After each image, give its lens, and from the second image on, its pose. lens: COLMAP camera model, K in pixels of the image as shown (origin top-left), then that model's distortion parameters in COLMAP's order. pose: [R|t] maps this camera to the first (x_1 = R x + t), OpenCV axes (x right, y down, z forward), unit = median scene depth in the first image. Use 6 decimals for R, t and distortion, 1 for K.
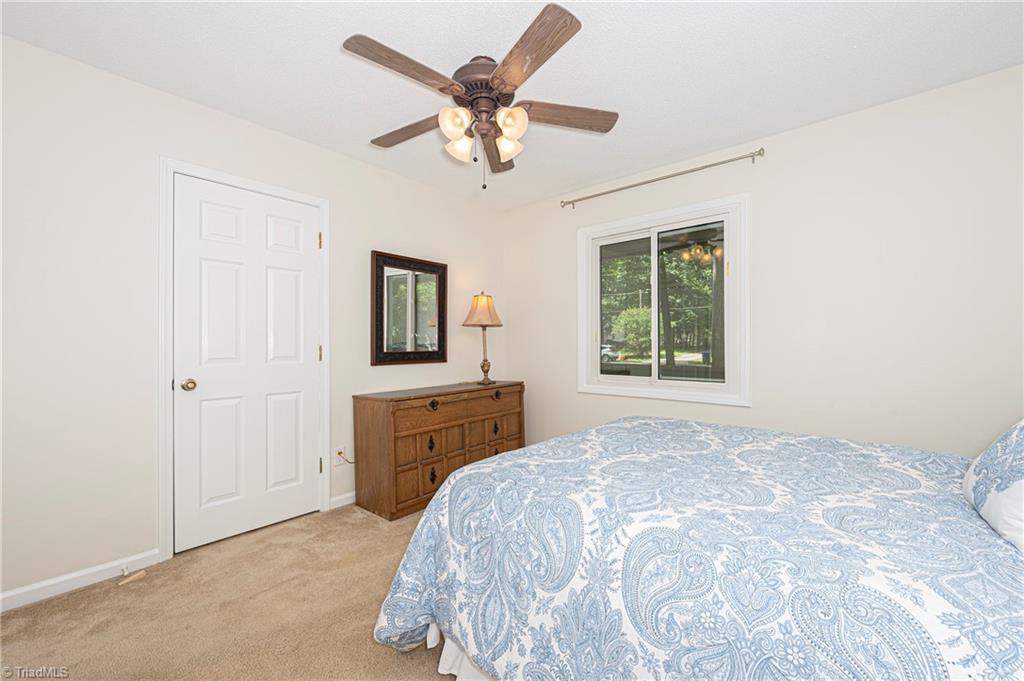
lens RADIAL K [[407.0, 0, 509.2], [0, 407.0, 343.5], [0, 0, 1]] dist [-0.007011, 0.000438]
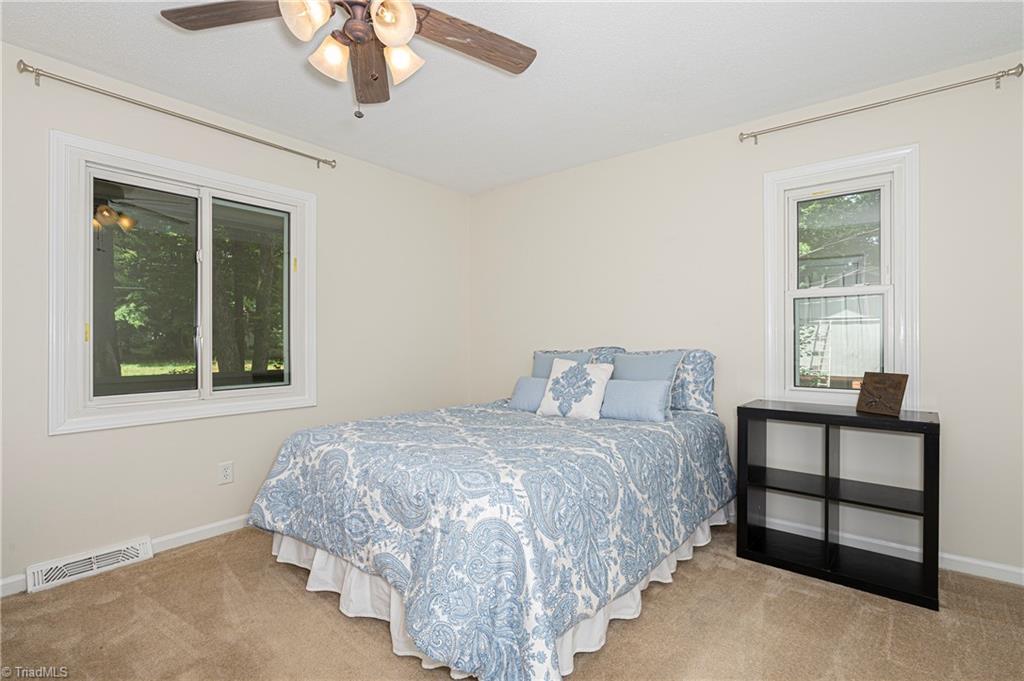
lens RADIAL K [[467.3, 0, 516.3], [0, 467.3, 343.9], [0, 0, 1]] dist [0.002631, -0.000267]
pose [[-0.017907, -0.004919, 0.999828, -1.113173], [0.003175, 0.999983, 0.004977, -0.003085], [-0.999835, 0.003264, -0.017891, 0.966998]]
